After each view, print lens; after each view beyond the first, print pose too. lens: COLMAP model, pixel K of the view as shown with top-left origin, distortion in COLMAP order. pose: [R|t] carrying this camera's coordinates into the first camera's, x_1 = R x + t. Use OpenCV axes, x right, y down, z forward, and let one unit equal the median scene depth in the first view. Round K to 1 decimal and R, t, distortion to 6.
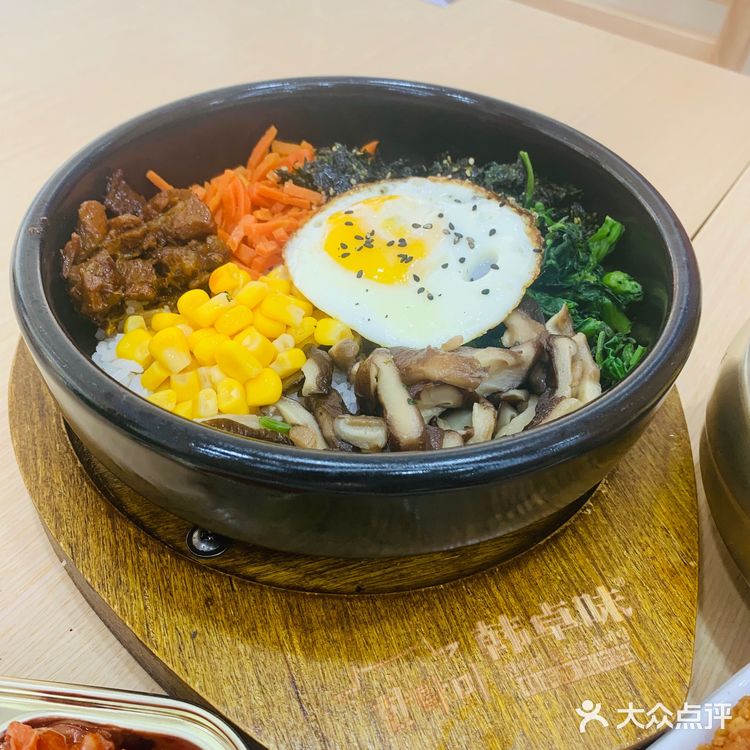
lens RADIAL K [[797.7, 0, 364.4], [0, 797.7, 372.7], [0, 0, 1]] dist [0.152804, -0.514439]
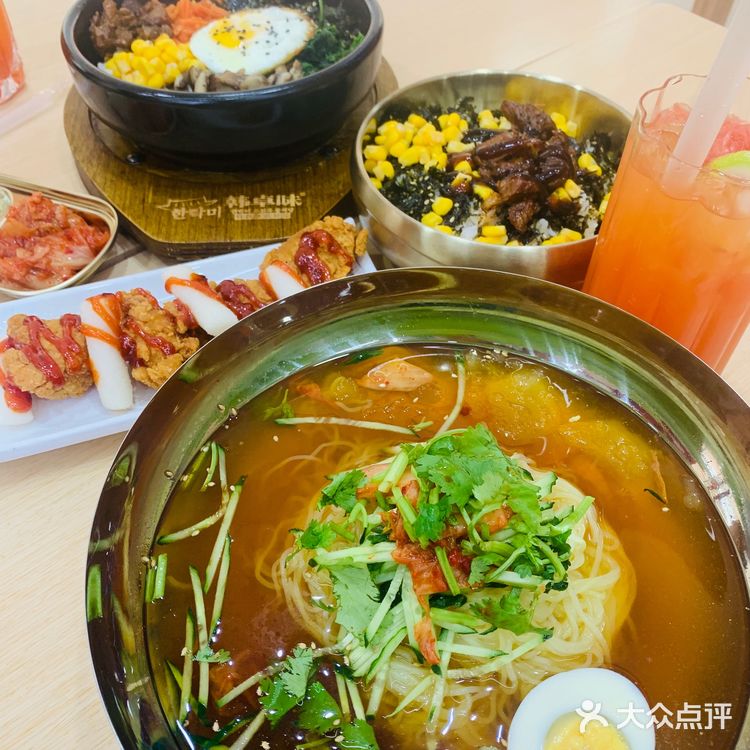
lens RADIAL K [[815.7, 0, 363.3], [0, 815.7, 365.9], [0, 0, 1]] dist [0.082054, -0.233408]
pose [[0.968417, 0.161808, -0.189703, 0.943118], [-0.148333, 0.985424, 0.083293, 0.493942], [0.200415, -0.052523, 0.978302, -1.117786]]
